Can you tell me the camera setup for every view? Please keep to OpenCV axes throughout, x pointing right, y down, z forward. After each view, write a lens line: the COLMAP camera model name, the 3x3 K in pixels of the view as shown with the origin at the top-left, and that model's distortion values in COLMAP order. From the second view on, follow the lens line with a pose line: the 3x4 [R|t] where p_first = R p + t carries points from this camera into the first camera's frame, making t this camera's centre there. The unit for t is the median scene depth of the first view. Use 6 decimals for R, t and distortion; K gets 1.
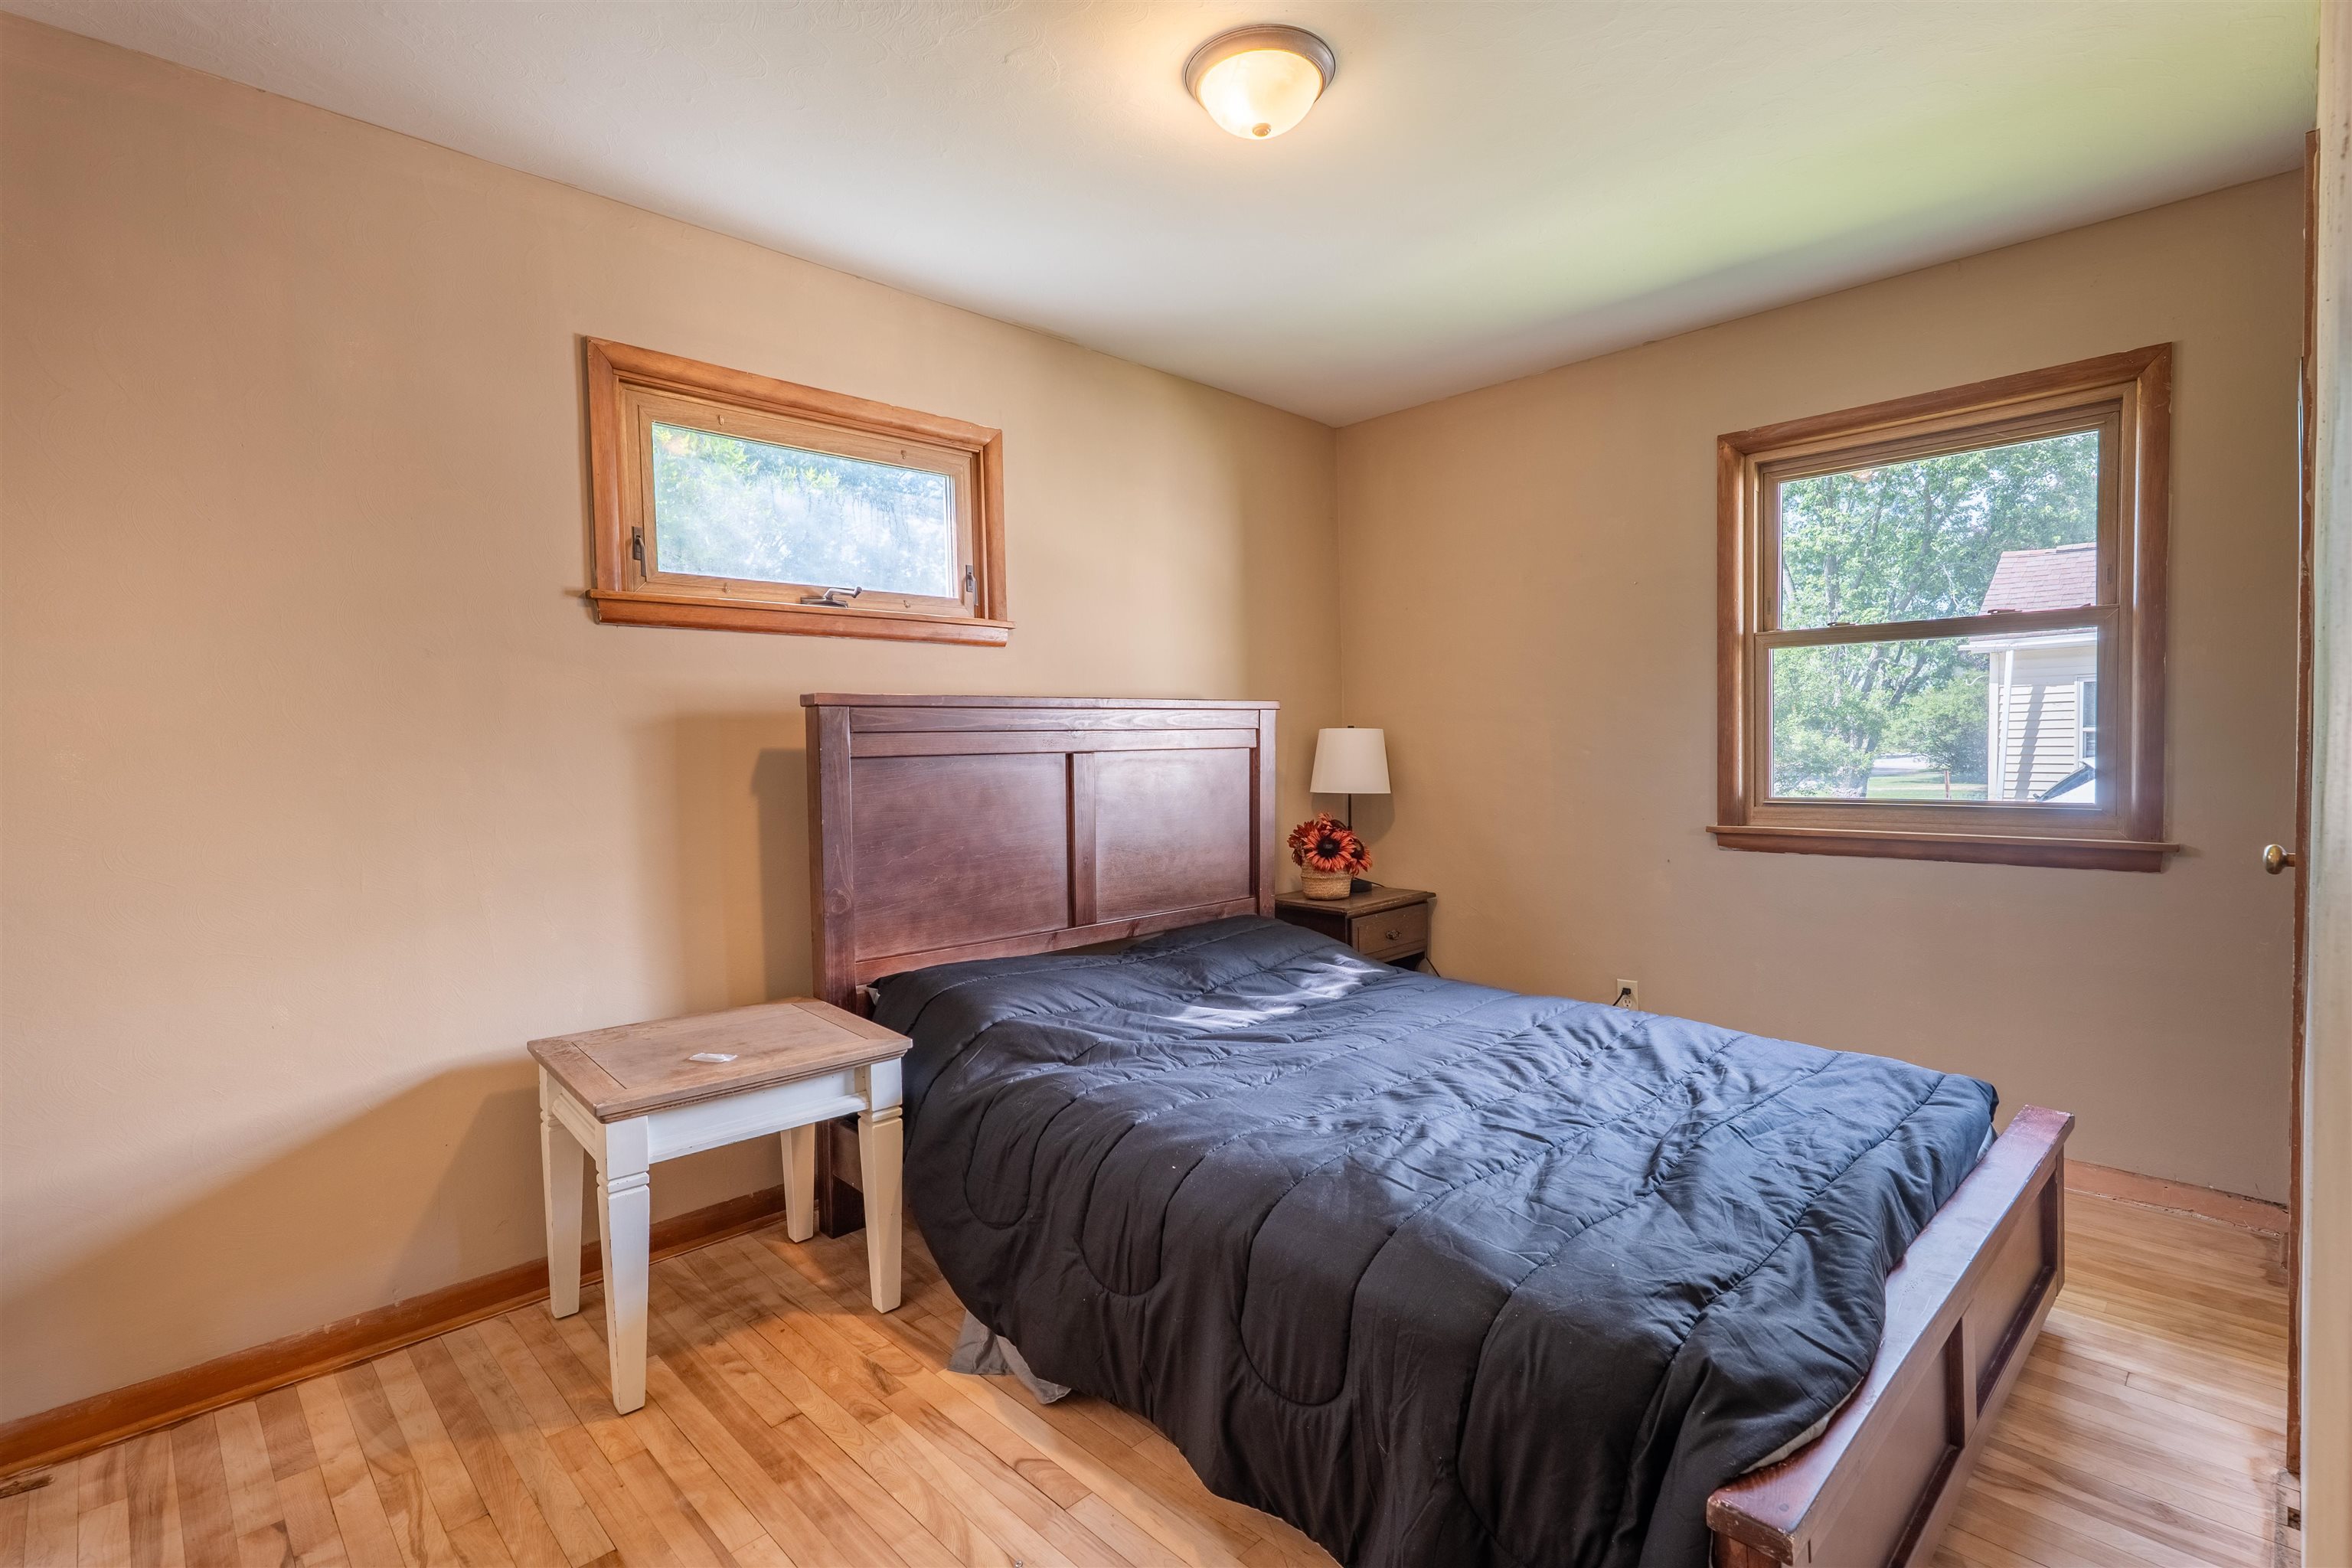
lens RADIAL K [[1087.2, 0, 1180.5], [0, 1087.2, 773.5], [0, 0, 1]] dist [0.003780, 0.001103]
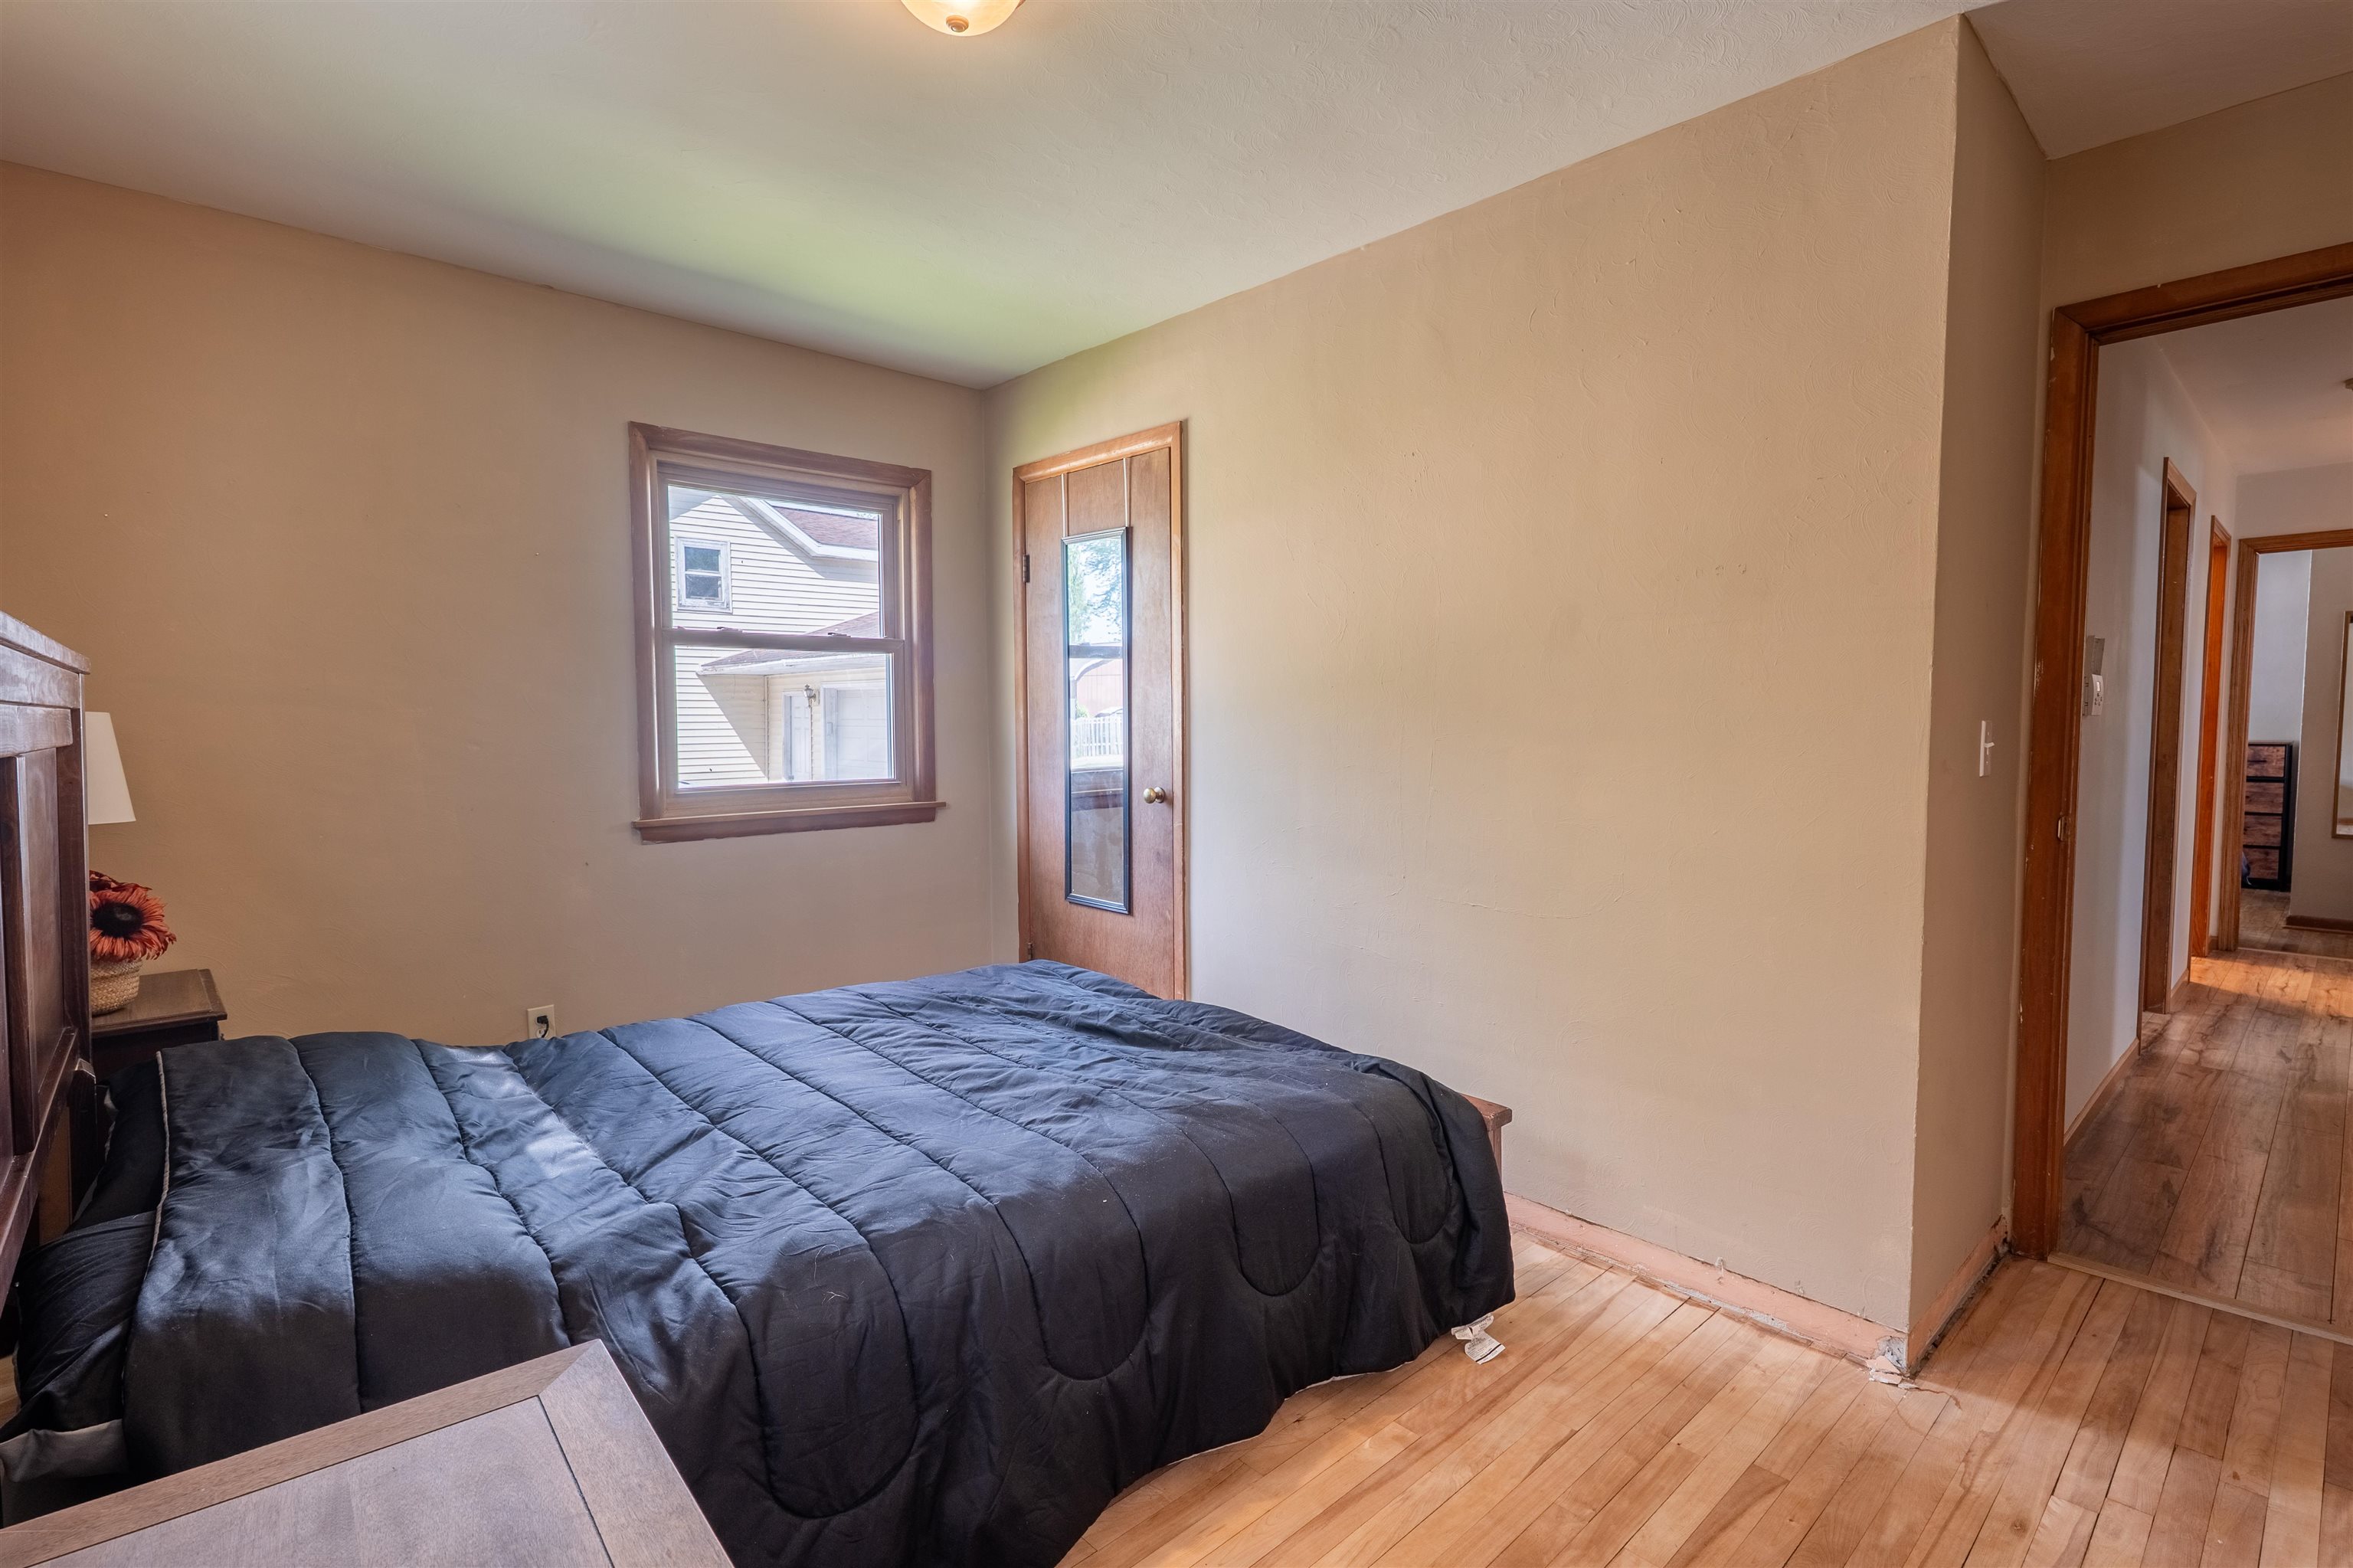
lens RADIAL K [[1087.7, 0, 1180.6], [0, 1087.7, 783.6], [0, 0, 1]] dist [0.003780, 0.001103]
pose [[0.049068, -0.042501, 0.997891, -0.577505], [0.035275, 0.998545, 0.040794, -0.010640], [-0.998172, 0.033199, 0.050496, 0.575991]]
